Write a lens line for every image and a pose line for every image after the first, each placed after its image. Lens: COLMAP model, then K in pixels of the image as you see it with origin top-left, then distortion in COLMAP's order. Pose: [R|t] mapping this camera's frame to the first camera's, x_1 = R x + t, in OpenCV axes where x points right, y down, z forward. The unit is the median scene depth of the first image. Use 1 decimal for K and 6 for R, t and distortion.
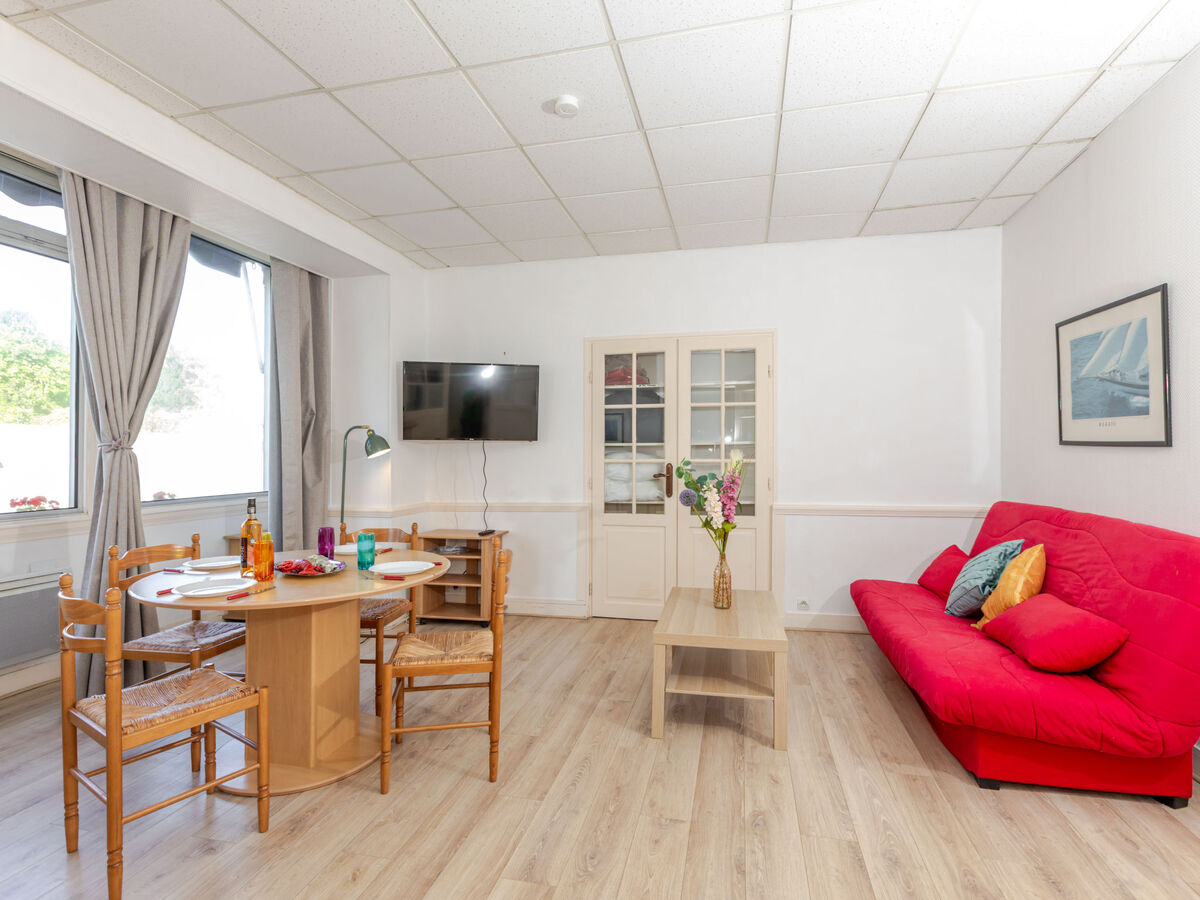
lens RADIAL K [[601.3, 0, 600.0], [0, 601.3, 450.0], [0, 0, 1]] dist [0.000924, 0.000183]
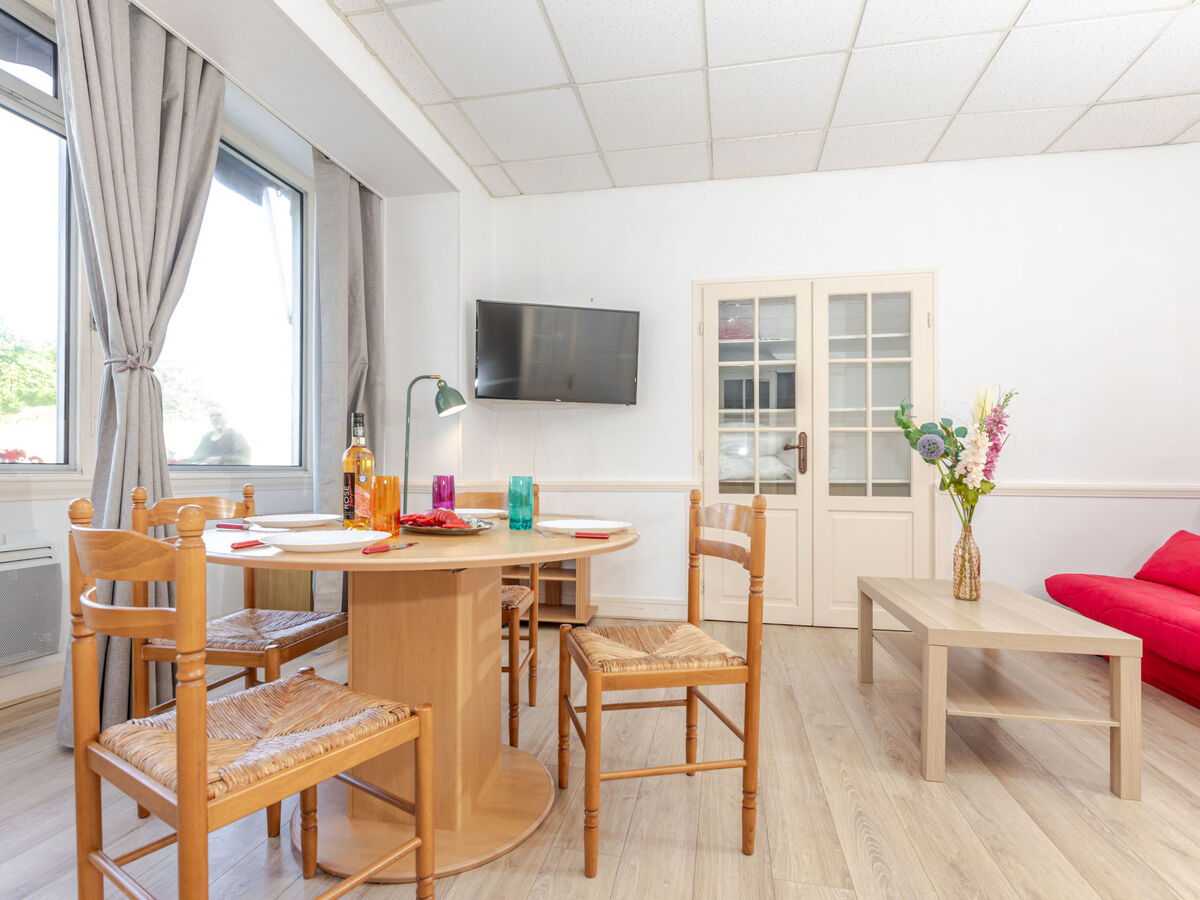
lens RADIAL K [[612.8, 0, 600.9], [0, 612.8, 471.7], [0, 0, 1]] dist [0.002243, 0.000328]
pose [[0.999754, 0.010978, 0.019288, -0.236961], [-0.011199, 0.999872, 0.011392, 0.094540], [-0.019161, -0.011606, 0.999749, 0.240943]]
